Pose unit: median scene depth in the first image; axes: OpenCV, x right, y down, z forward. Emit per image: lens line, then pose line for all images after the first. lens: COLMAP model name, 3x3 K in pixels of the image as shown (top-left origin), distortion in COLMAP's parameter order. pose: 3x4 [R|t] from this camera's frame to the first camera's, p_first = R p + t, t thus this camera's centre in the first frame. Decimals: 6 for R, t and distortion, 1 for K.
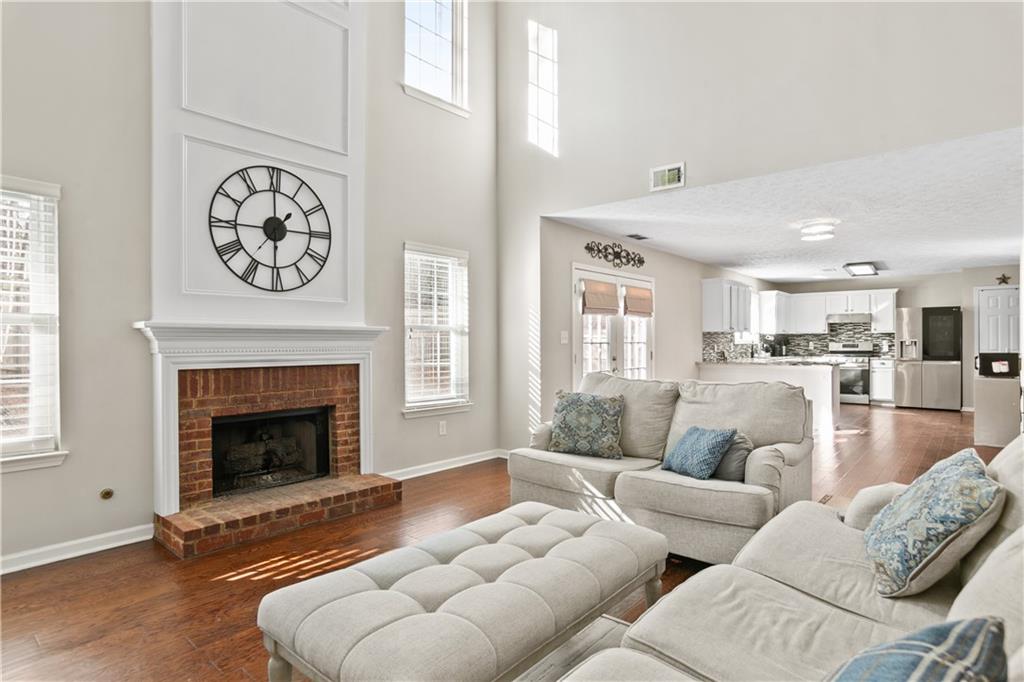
lens RADIAL K [[556.2, 0, 505.1], [0, 556.2, 346.6], [0, 0, 1]] dist [-0.047136, 0.022868]
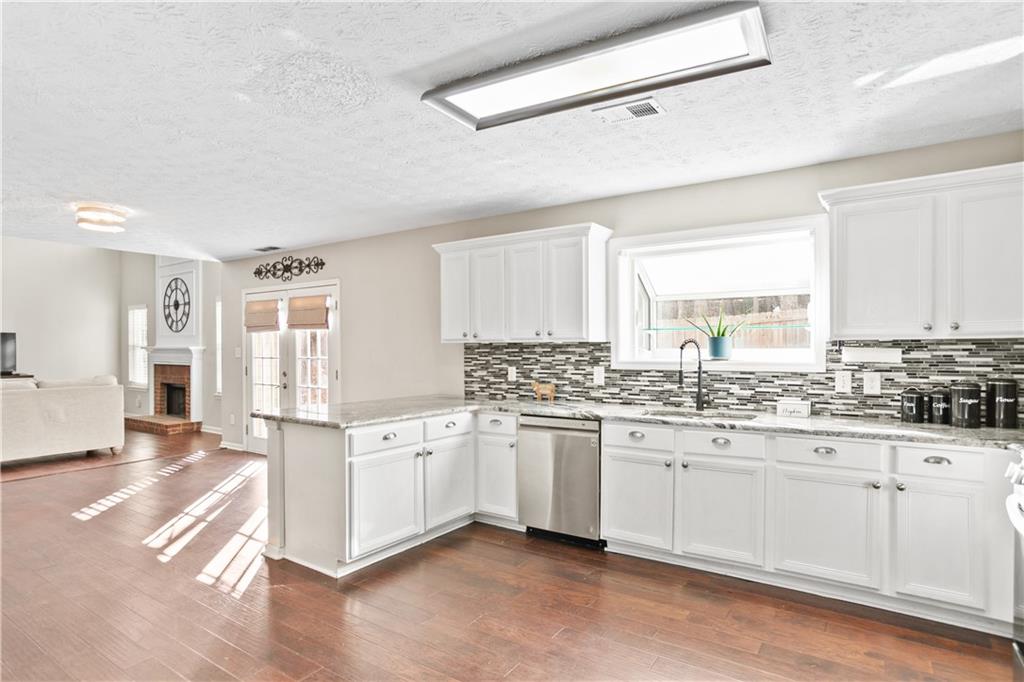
lens RADIAL K [[556.2, 0, 488.6], [0, 556.2, 352.7], [0, 0, 1]] dist [-0.047136, 0.022868]
pose [[0.089642, 0.011631, -0.995906, 1.239992], [-0.007731, 0.999910, 0.010982, -0.030790], [0.995944, 0.006715, 0.089724, 1.304741]]
